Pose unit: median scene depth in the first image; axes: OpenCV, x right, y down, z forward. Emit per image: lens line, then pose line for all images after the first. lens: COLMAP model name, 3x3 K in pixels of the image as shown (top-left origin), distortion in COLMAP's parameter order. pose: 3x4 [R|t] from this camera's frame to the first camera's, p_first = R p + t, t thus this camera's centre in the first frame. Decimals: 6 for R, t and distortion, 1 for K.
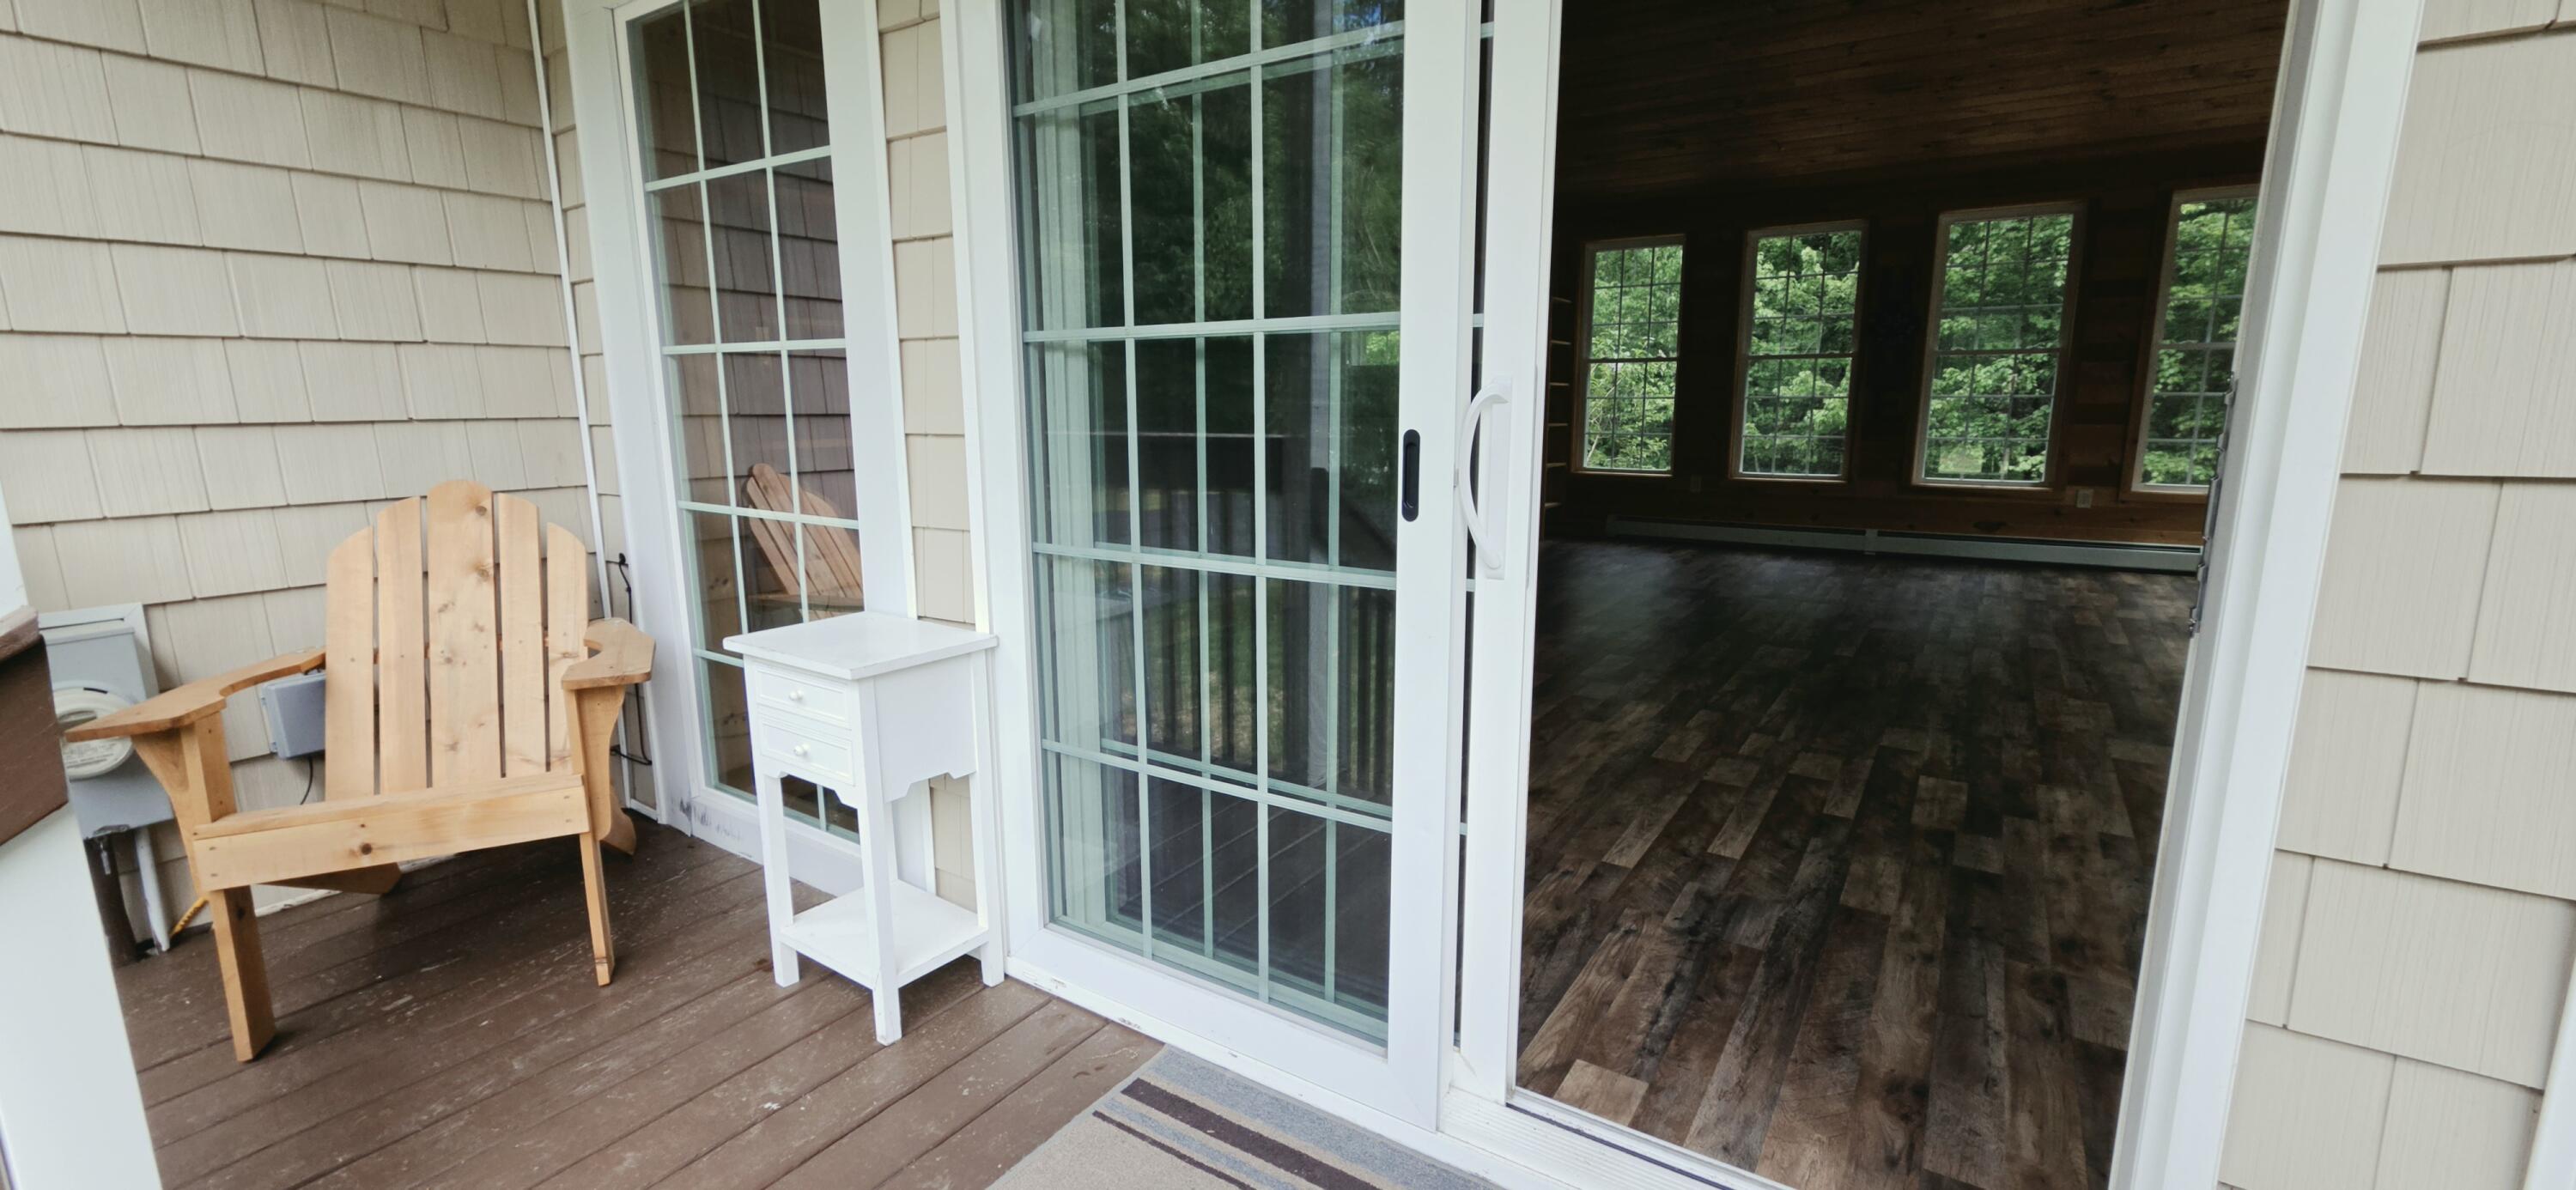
lens RADIAL K [[1054.9, 0, 1288.0], [0, 1054.9, 595.0], [0, 0, 1]] dist [0.001052, 0.000222]
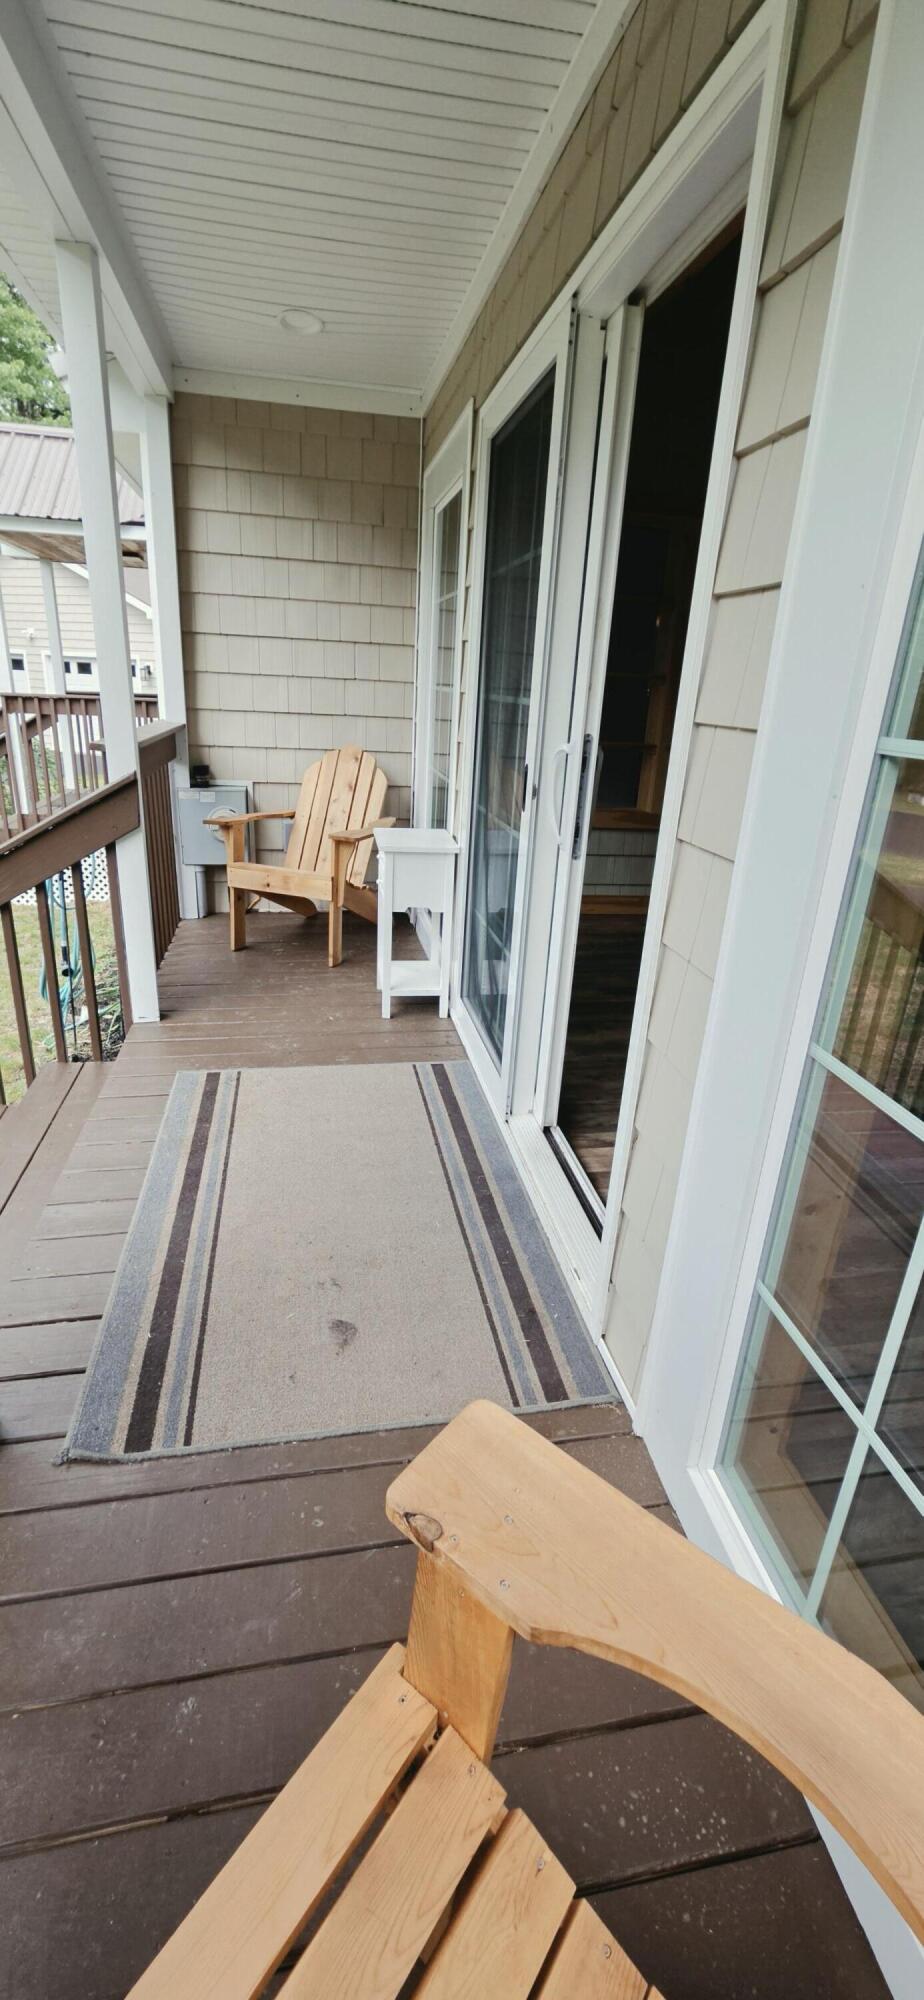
lens RADIAL K [[819.1, 0, 465.0], [0, 819.1, 991.3], [0, 0, 1]] dist [0.001052, 0.000222]
pose [[0.700475, 0.287768, -0.653088, 0.788561], [-0.182381, 0.956897, 0.226020, -0.051442], [0.689979, -0.039210, 0.722766, -0.129087]]
